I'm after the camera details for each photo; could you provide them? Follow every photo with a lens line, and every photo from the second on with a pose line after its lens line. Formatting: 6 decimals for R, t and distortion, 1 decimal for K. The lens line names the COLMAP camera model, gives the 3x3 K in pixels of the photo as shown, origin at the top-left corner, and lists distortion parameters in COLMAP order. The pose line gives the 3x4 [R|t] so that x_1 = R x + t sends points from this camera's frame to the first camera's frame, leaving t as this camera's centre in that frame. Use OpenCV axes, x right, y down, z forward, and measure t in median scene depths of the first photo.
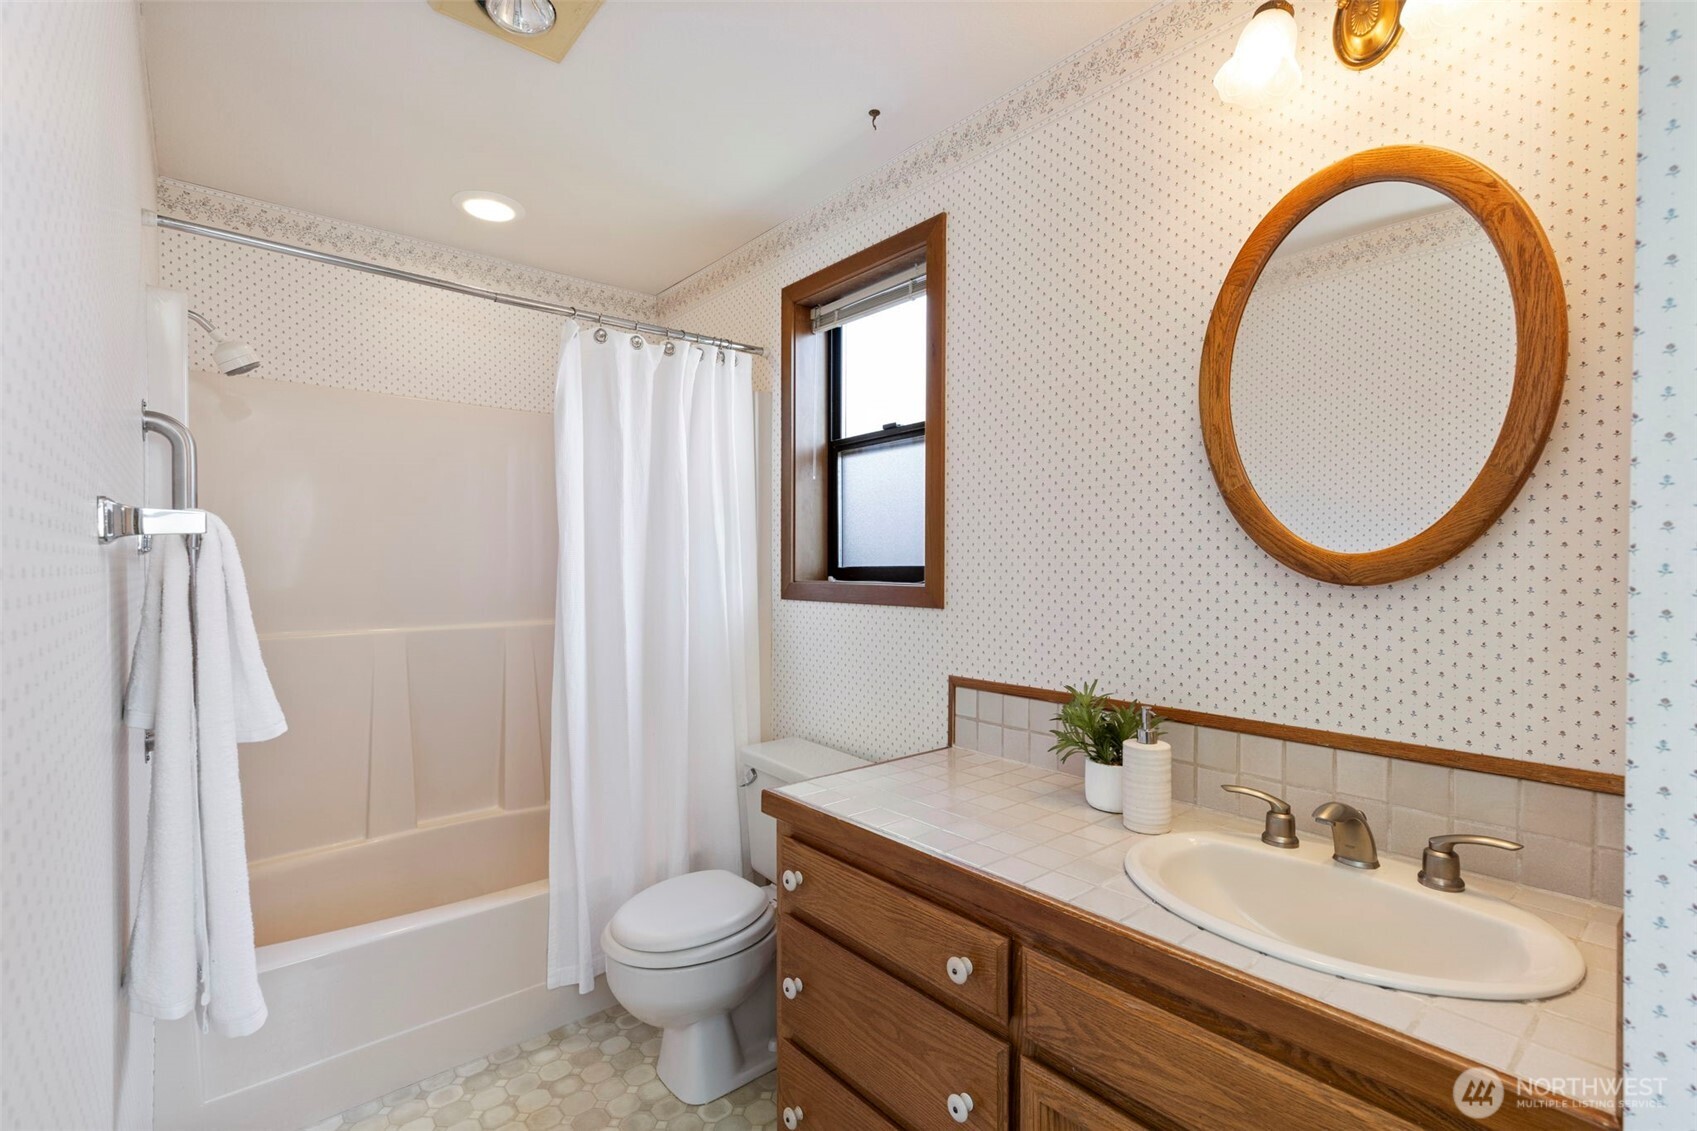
lens RADIAL K [[767.9, 0, 846.0], [0, 767.9, 559.0], [0, 0, 1]] dist [-0.001222, -0.000181]
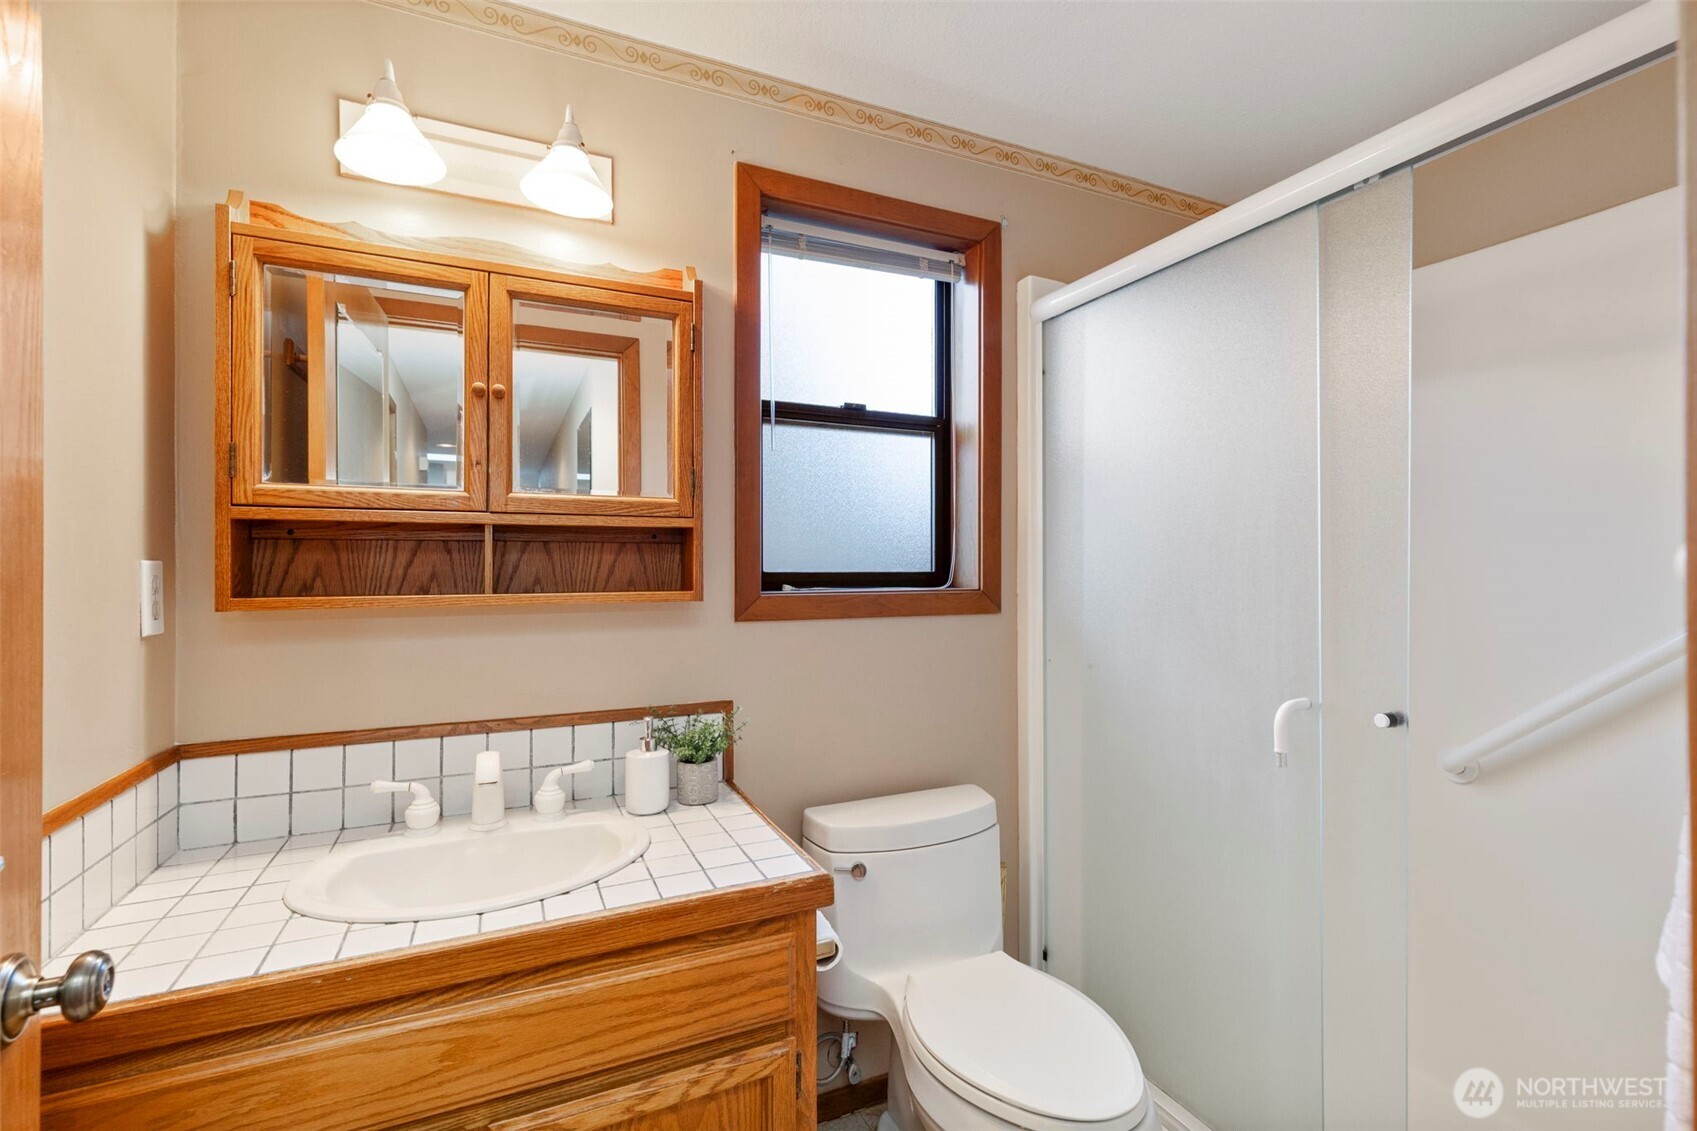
lens RADIAL K [[767.9, 0, 849.9], [0, 767.9, 570.8], [0, 0, 1]] dist [-0.001222, -0.000181]
pose [[0.272176, 0.003091, 0.962242, -0.750291], [0.012128, 0.999904, -0.006643, 0.014153], [-0.962171, 0.013478, 0.272113, 0.773025]]
